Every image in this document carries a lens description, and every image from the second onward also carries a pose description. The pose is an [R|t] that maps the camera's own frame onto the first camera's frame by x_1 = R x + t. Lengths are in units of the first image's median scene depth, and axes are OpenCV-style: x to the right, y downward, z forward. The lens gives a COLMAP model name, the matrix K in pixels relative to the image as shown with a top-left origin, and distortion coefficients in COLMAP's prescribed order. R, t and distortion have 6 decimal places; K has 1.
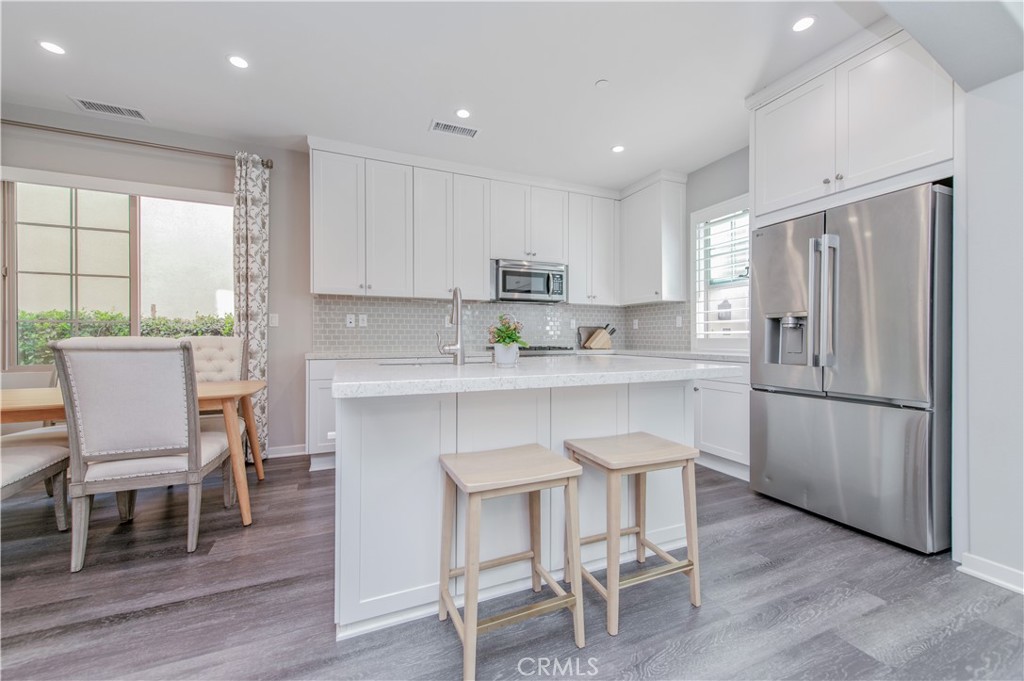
lens RADIAL K [[402.4, 0, 509.8], [0, 402.4, 339.6], [0, 0, 1]] dist [0.019053, -0.003933]
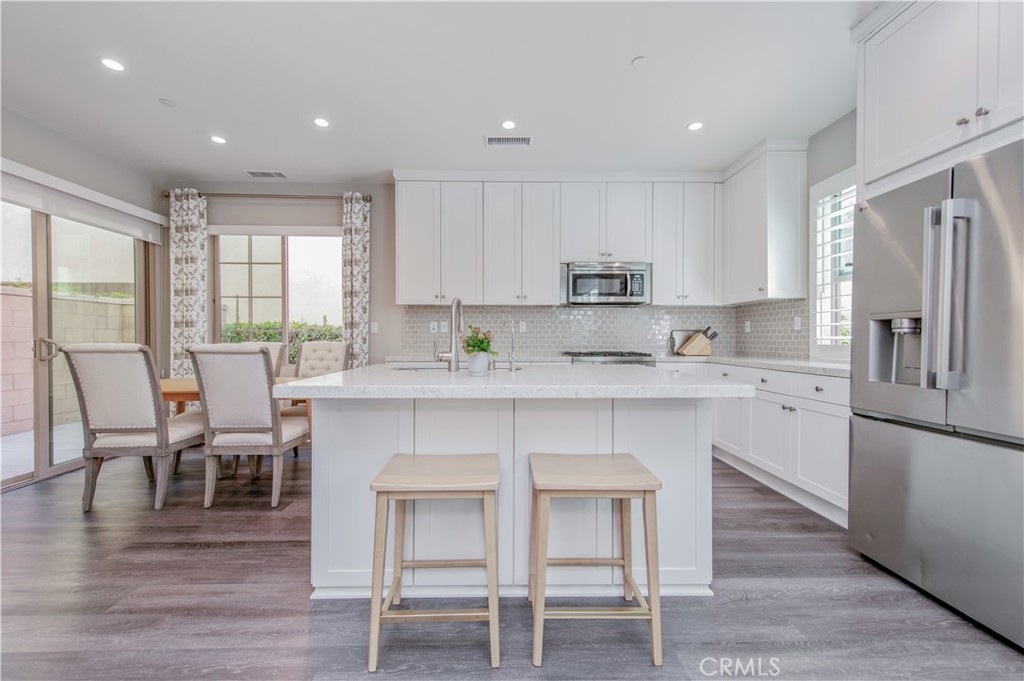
lens RADIAL K [[402.4, 0, 502.4], [0, 402.4, 342.1], [0, 0, 1]] dist [0.019053, -0.003933]
pose [[0.925245, 0.003356, -0.379356, 0.239474], [-0.002681, 0.999994, 0.002308, -0.010330], [0.379362, -0.001118, 0.925248, 0.043713]]
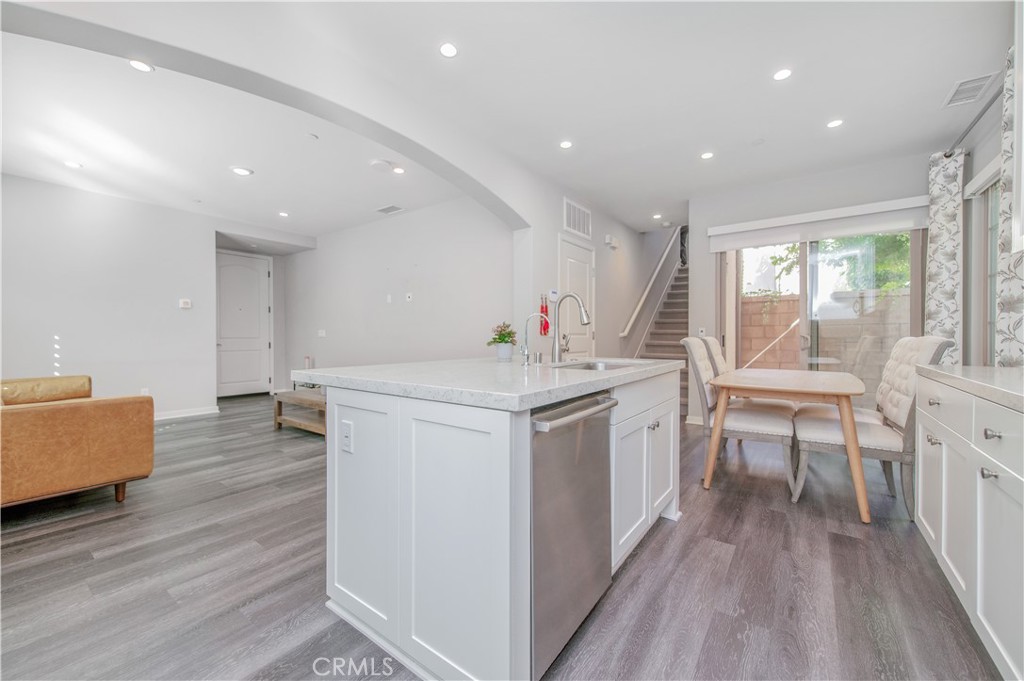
lens RADIAL K [[402.4, 0, 516.5], [0, 402.4, 346.0], [0, 0, 1]] dist [0.019053, -0.003933]
pose [[-0.855292, 0.012861, -0.517986, 0.351273], [-0.000290, 0.999680, 0.025301, -0.006314], [0.518145, 0.021790, -0.855015, 1.184959]]
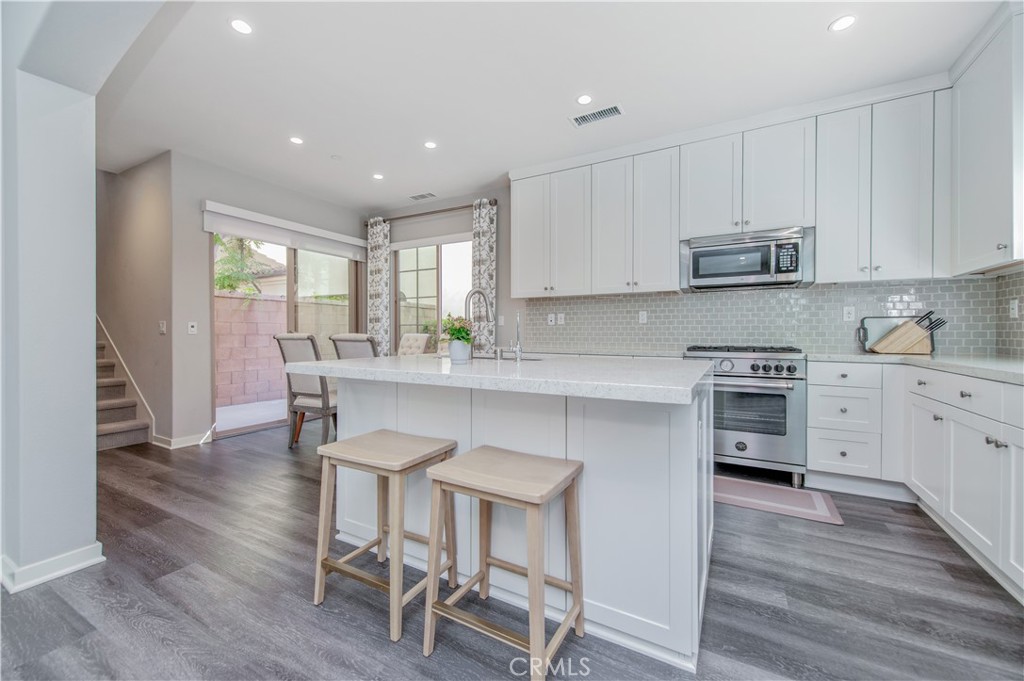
lens RADIAL K [[402.4, 0, 514.4], [0, 402.4, 337.0], [0, 0, 1]] dist [0.019053, -0.003933]
pose [[0.612429, 0.007044, -0.790494, 0.500306], [-0.004951, 0.999975, 0.005075, -0.003426], [0.790510, 0.000806, 0.612449, 0.265084]]
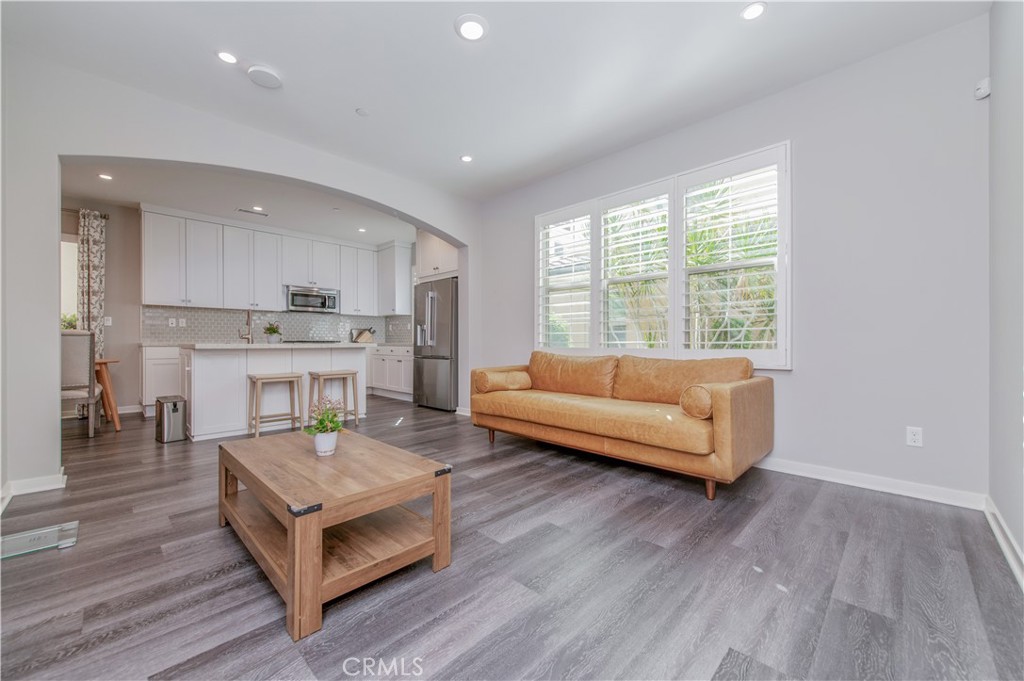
lens RADIAL K [[402.4, 0, 514.9], [0, 402.4, 344.0], [0, 0, 1]] dist [0.019053, -0.003933]
pose [[0.922148, -0.001466, 0.386834, 0.221355], [0.000989, 0.999998, 0.001432, 0.036994], [-0.386835, -0.000939, 0.922148, -1.013693]]
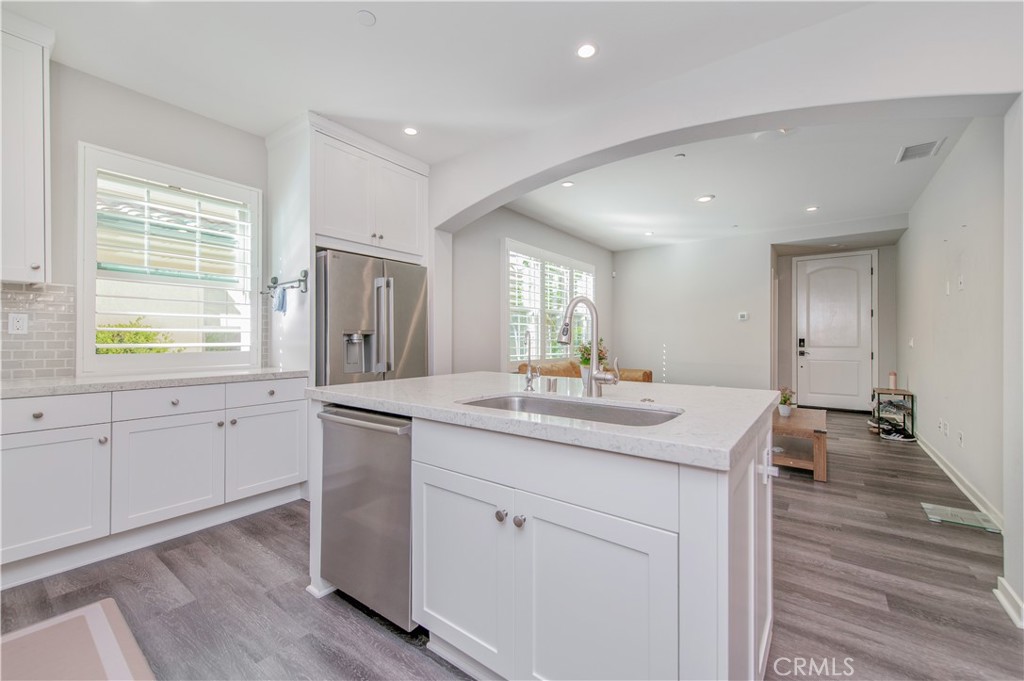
lens RADIAL K [[402.4, 0, 509.1], [0, 402.4, 341.6], [0, 0, 1]] dist [0.019053, -0.003933]
pose [[-0.487378, 0.001400, 0.873190, -0.460019], [0.003371, 0.999994, 0.000278, -0.024762], [-0.873185, 0.003079, -0.487380, 0.943157]]
